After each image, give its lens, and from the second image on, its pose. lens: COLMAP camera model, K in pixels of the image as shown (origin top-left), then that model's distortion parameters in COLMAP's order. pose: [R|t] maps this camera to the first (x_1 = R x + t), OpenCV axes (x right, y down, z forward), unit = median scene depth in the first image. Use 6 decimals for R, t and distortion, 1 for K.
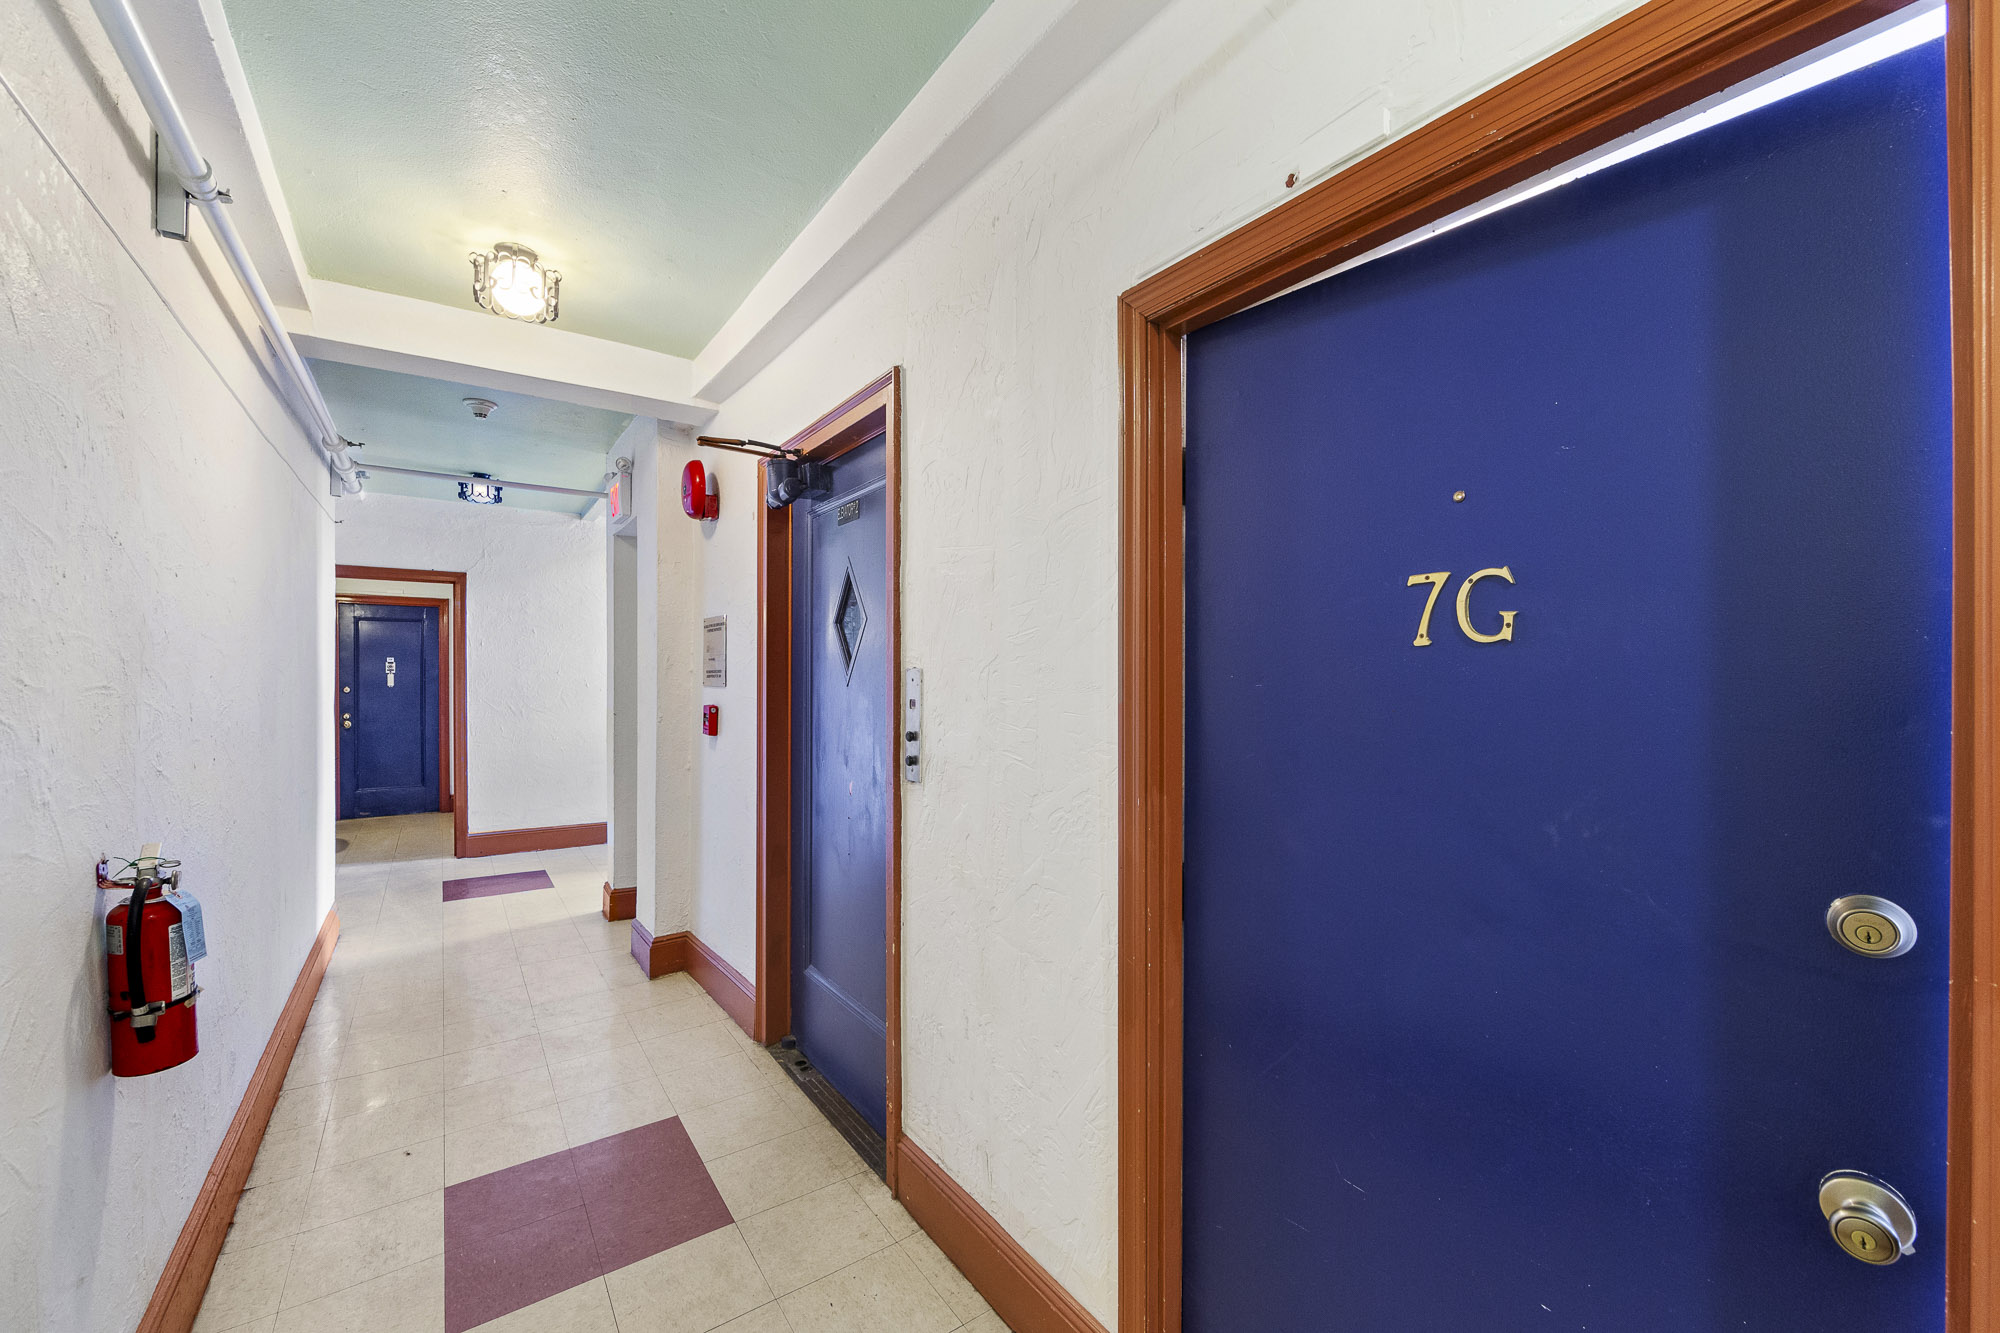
lens RADIAL K [[794.7, 0, 1001.3], [0, 794.7, 666.5], [0, 0, 1]] dist [-0.002428, -0.000491]
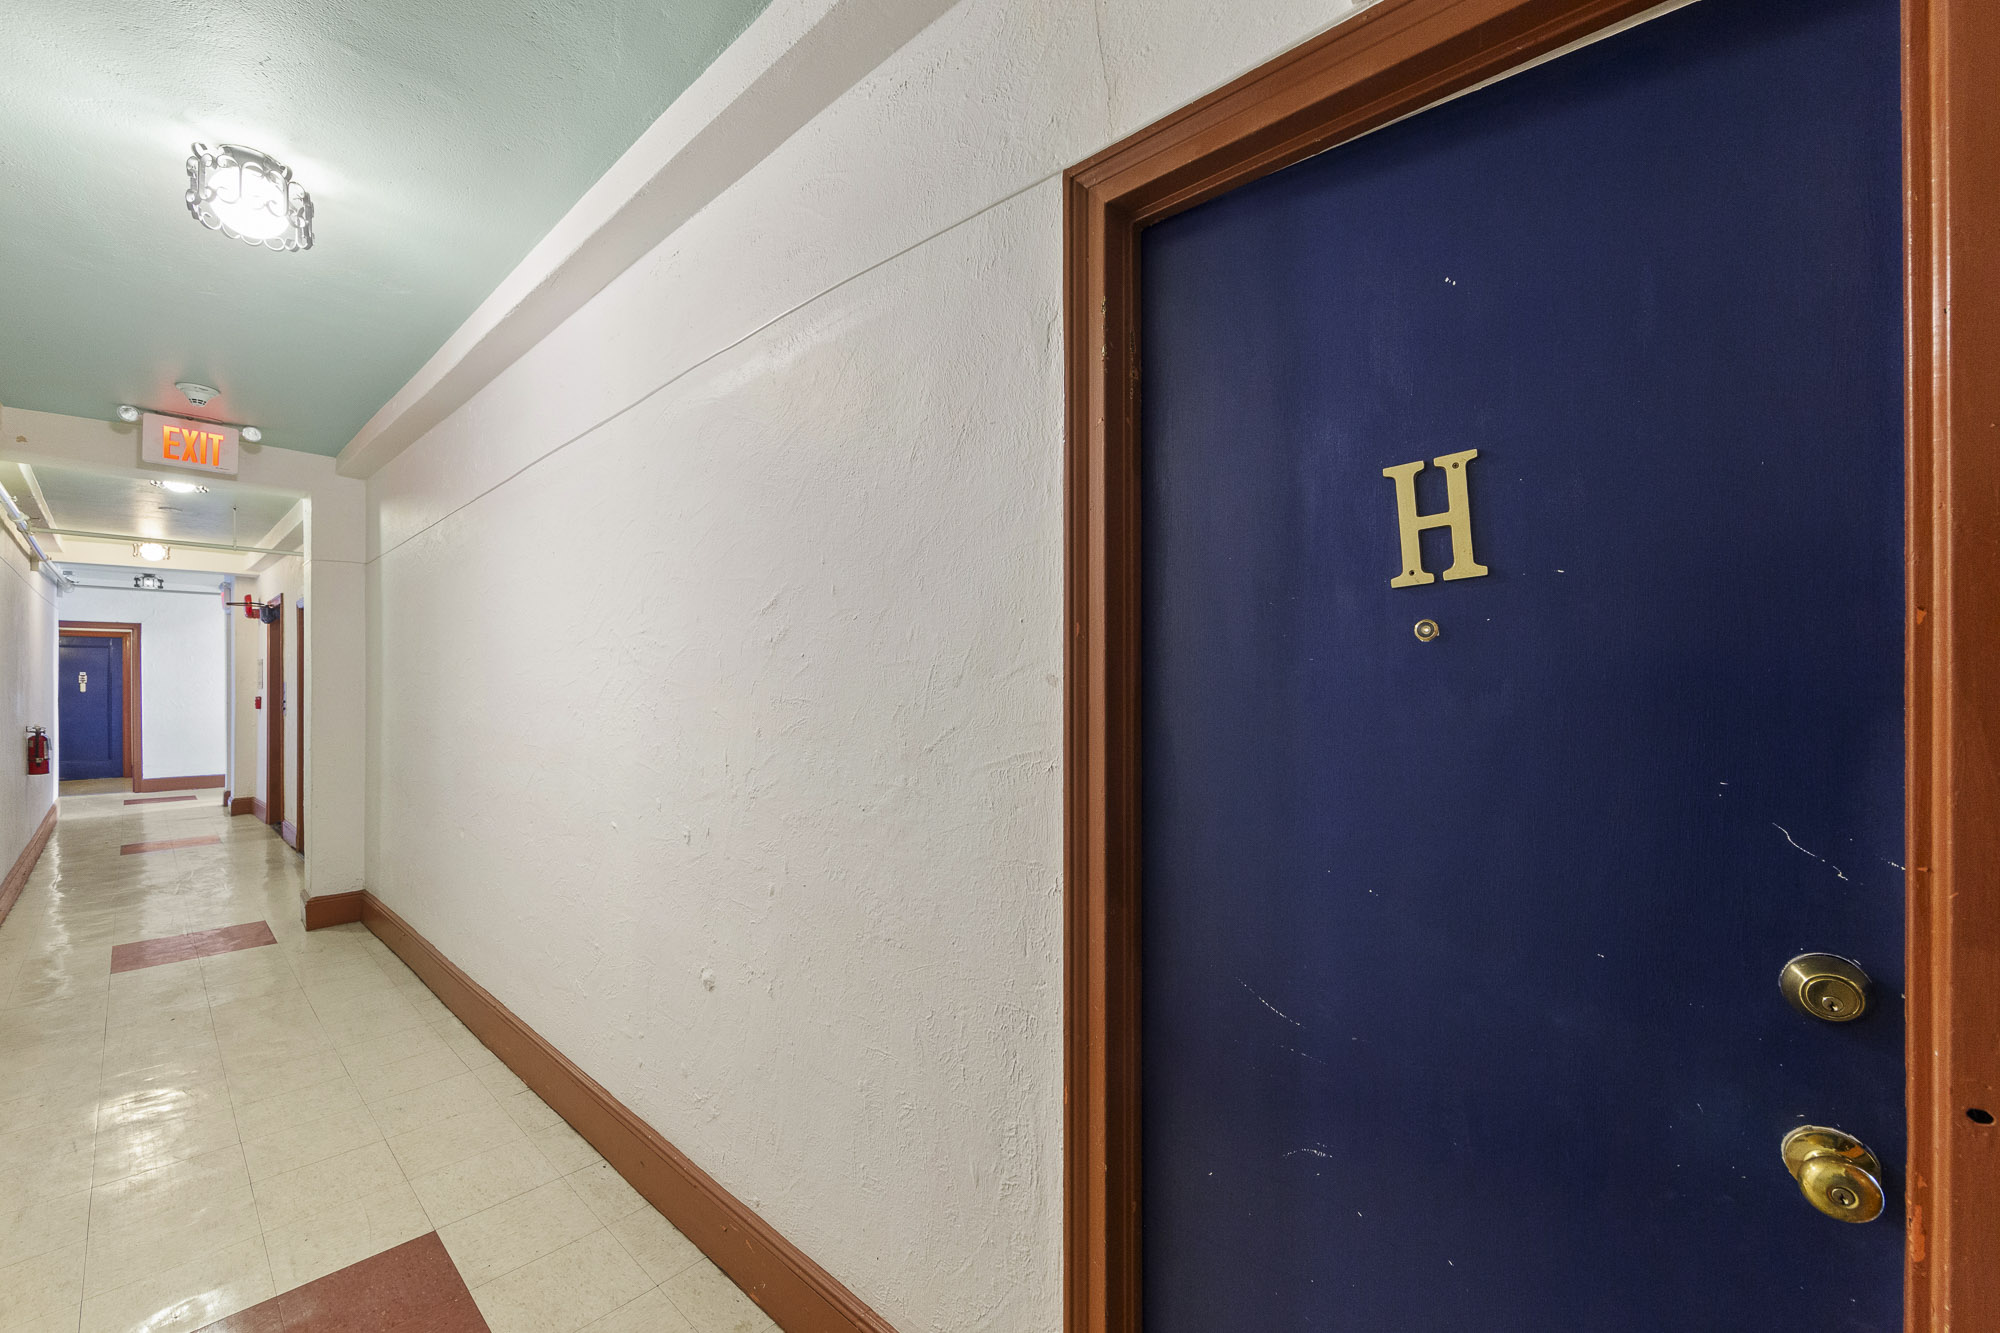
lens RADIAL K [[794.7, 0, 1001.3], [0, 794.7, 666.5], [0, 0, 1]] dist [-0.002428, -0.000491]
pose [[0.976508, -0.001413, 0.215478, 0.860265], [0.002406, 0.999988, -0.004342, -0.016631], [-0.215469, 0.004759, 0.976499, -1.192352]]
